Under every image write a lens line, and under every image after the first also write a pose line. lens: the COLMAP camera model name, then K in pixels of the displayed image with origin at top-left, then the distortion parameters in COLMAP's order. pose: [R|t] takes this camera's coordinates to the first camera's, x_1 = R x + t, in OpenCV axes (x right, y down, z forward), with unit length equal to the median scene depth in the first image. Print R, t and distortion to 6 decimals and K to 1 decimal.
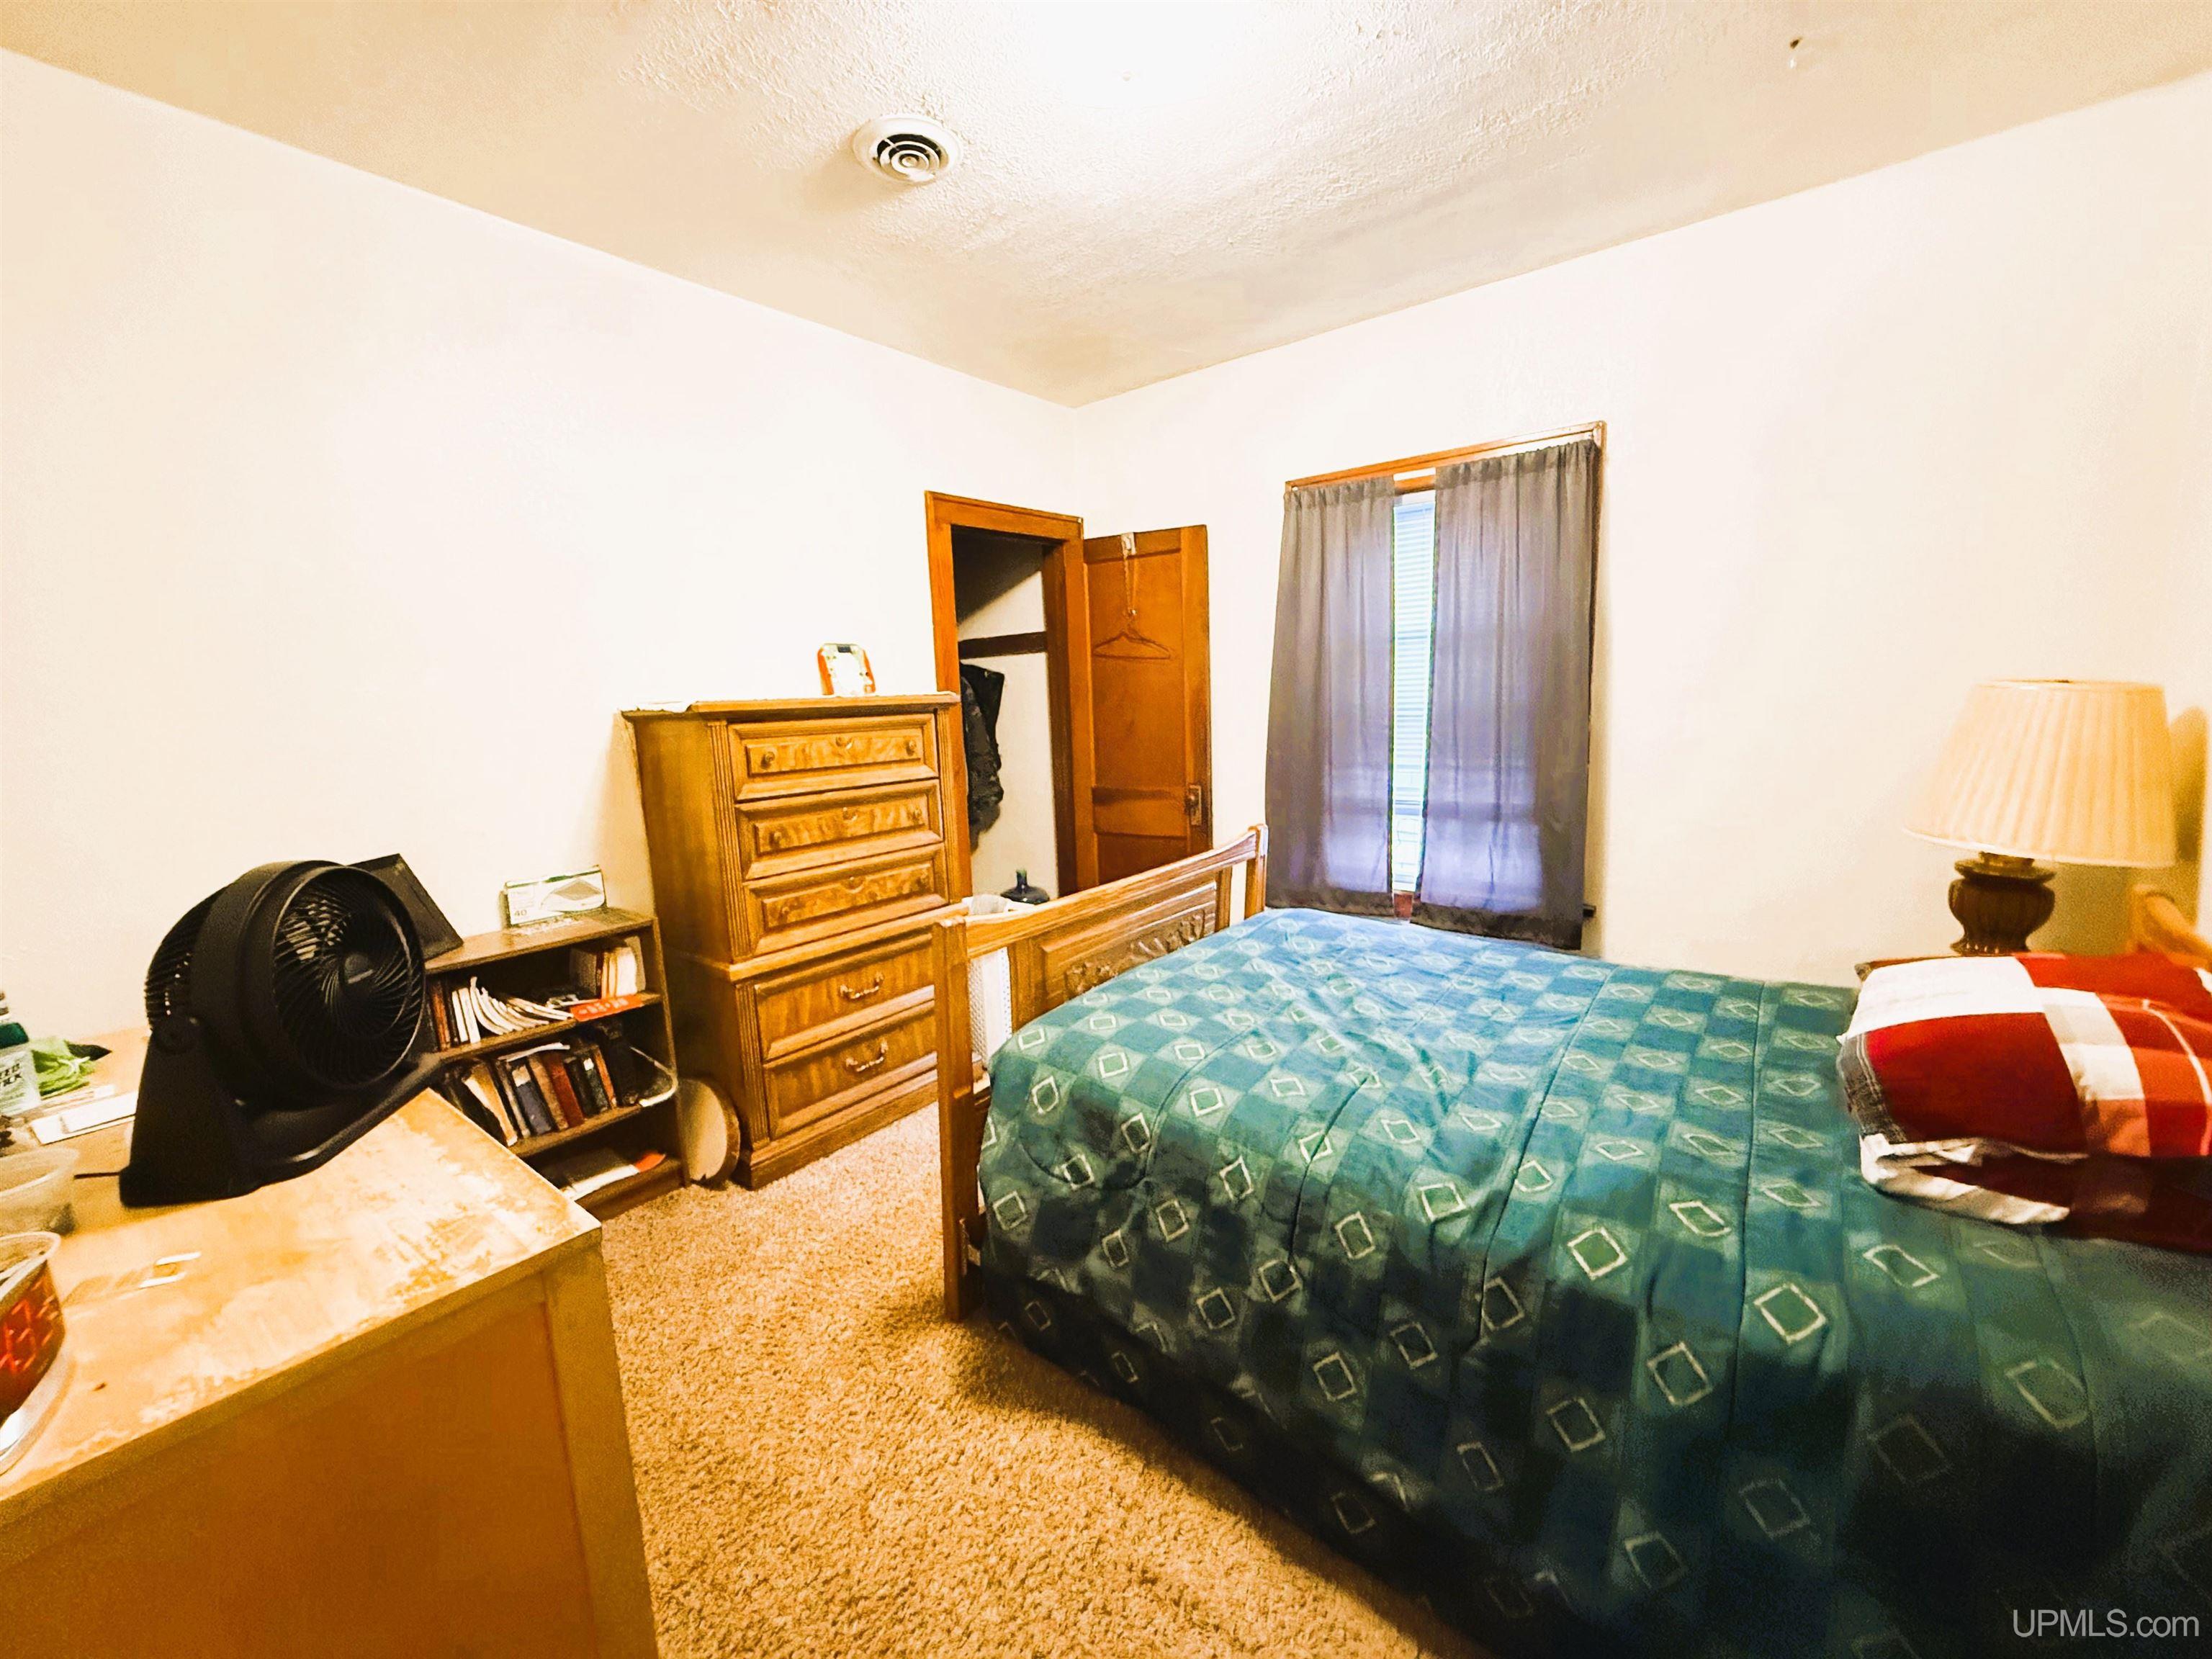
lens RADIAL K [[877.3, 0, 1105.8], [0, 877.3, 825.8], [0, 0, 1]] dist [-0.002031, -0.000725]
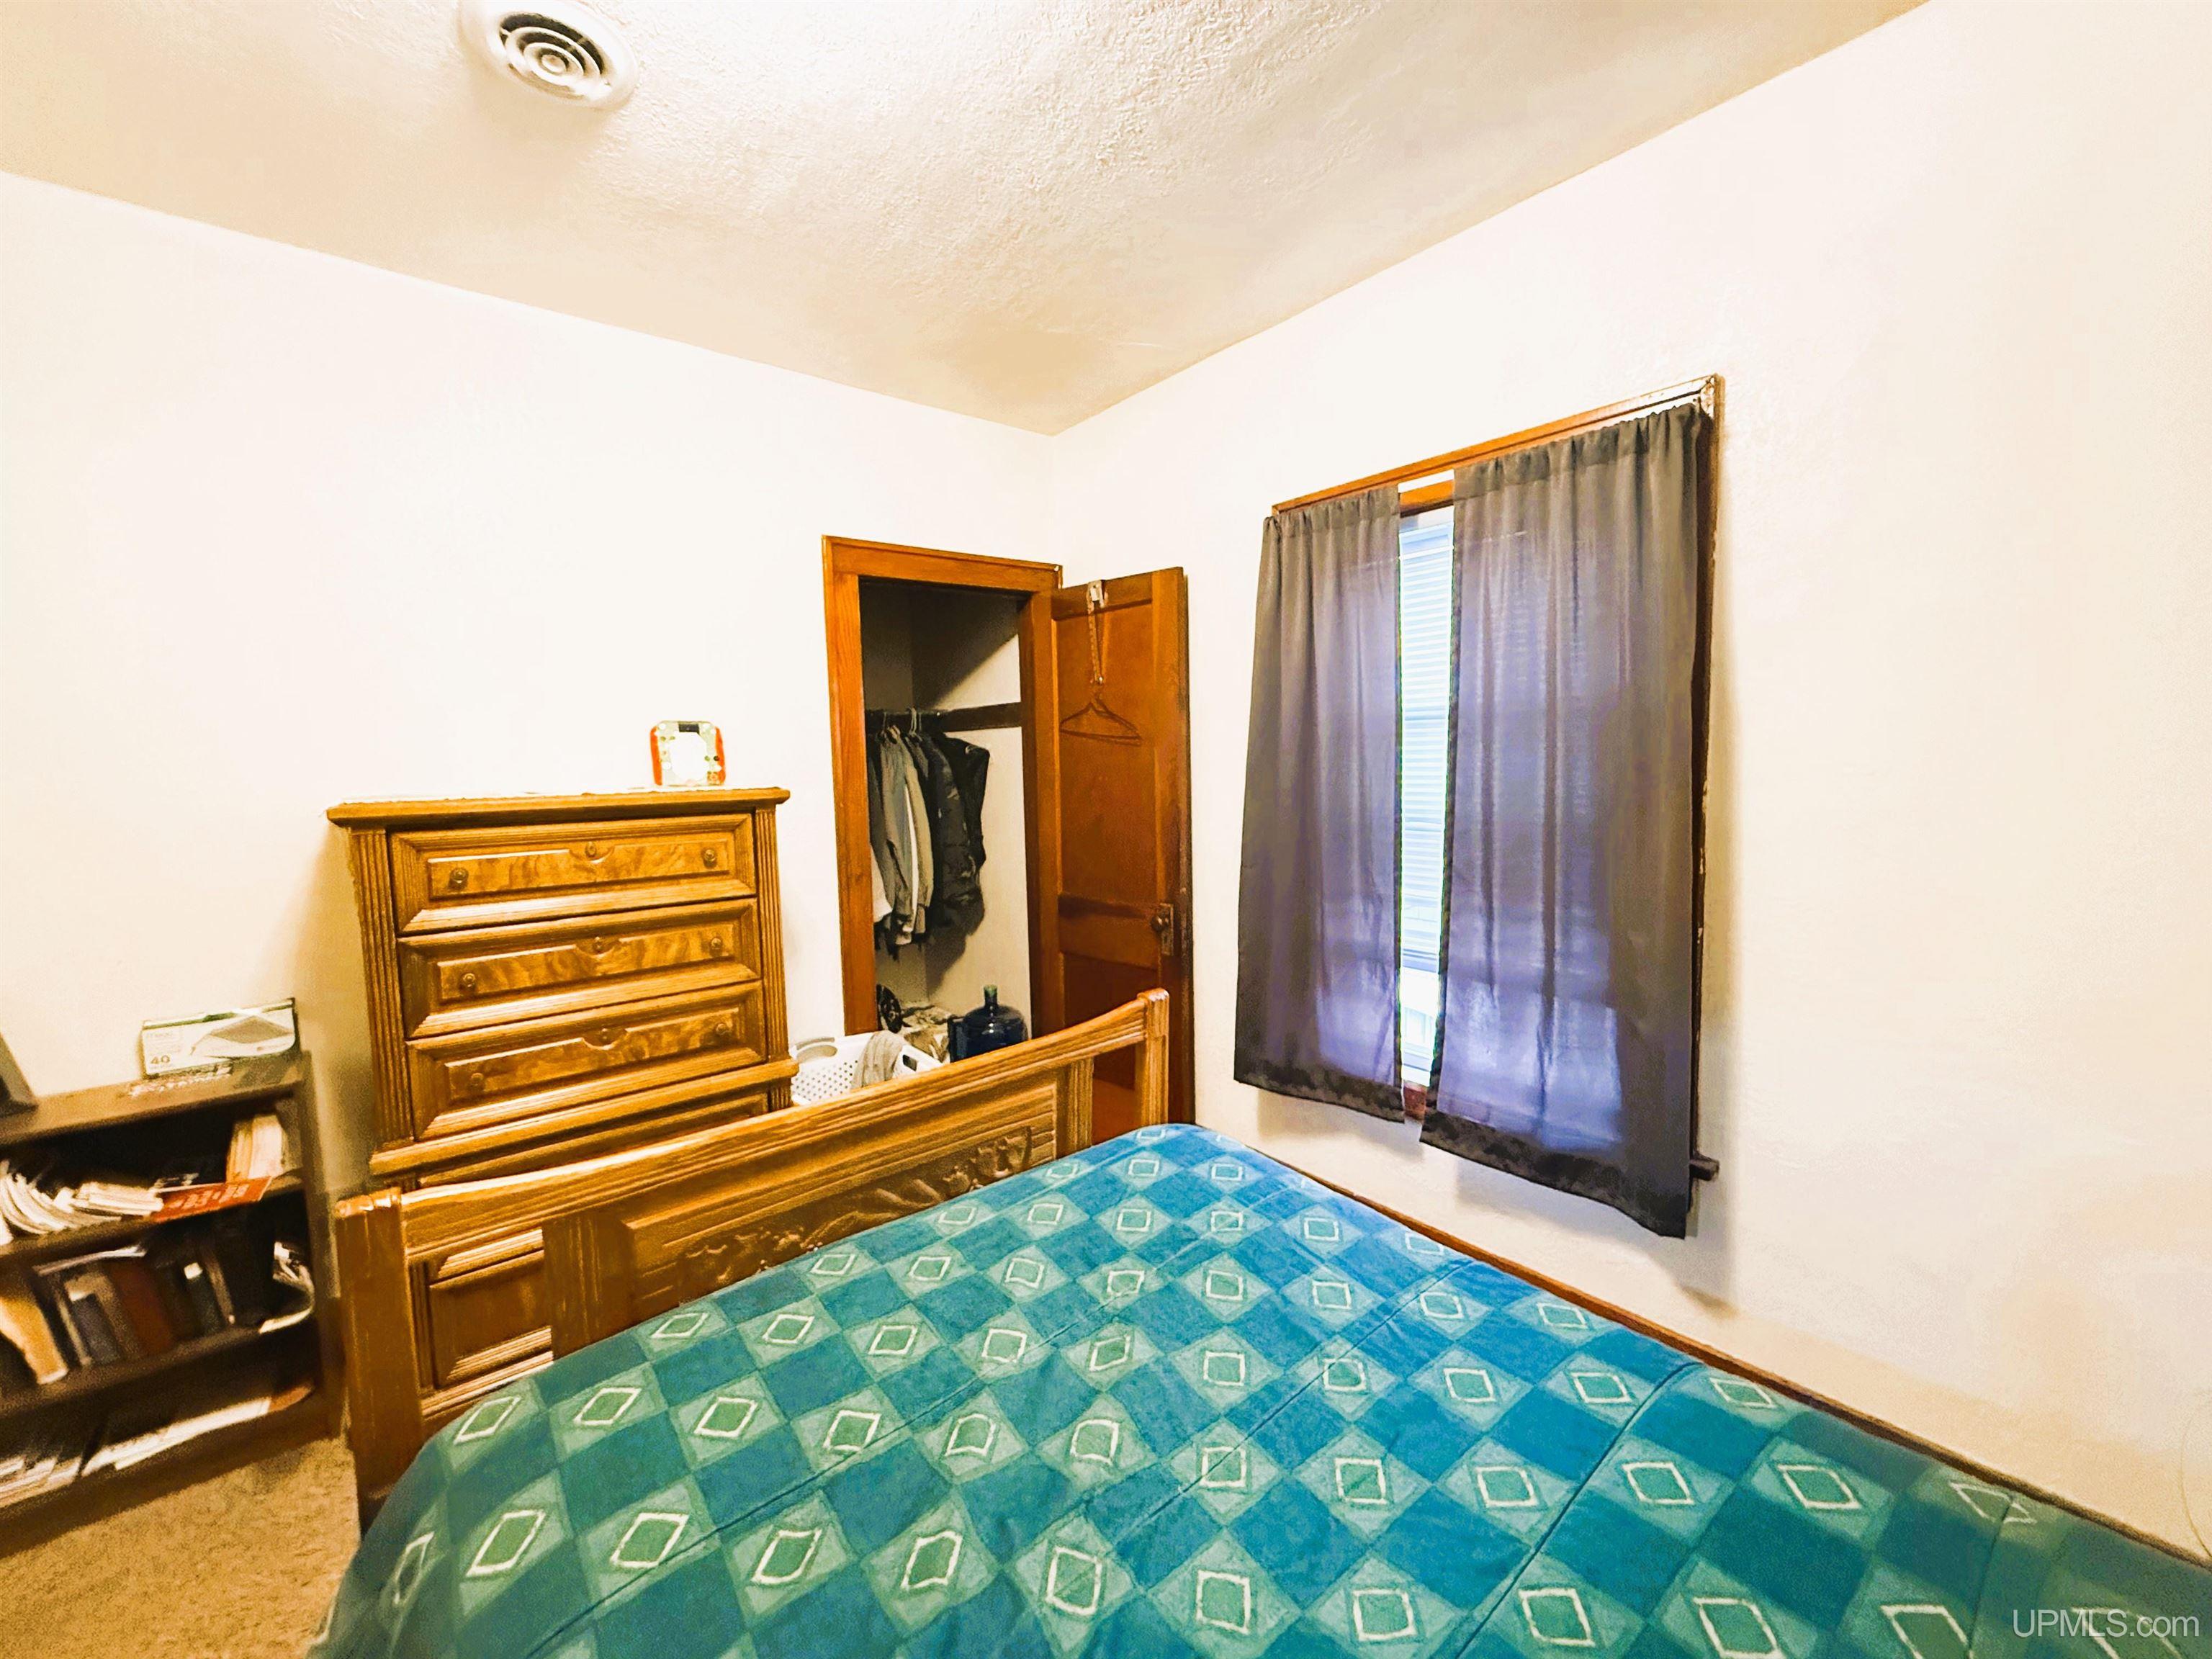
lens RADIAL K [[877.3, 0, 1107.5], [0, 877.3, 824.8], [0, 0, 1]] dist [-0.002031, -0.000725]
pose [[0.977786, 0.030955, -0.207308, 0.273770], [-0.044704, 0.997077, -0.061966, -0.085371], [0.204783, 0.069857, 0.976311, 0.316881]]
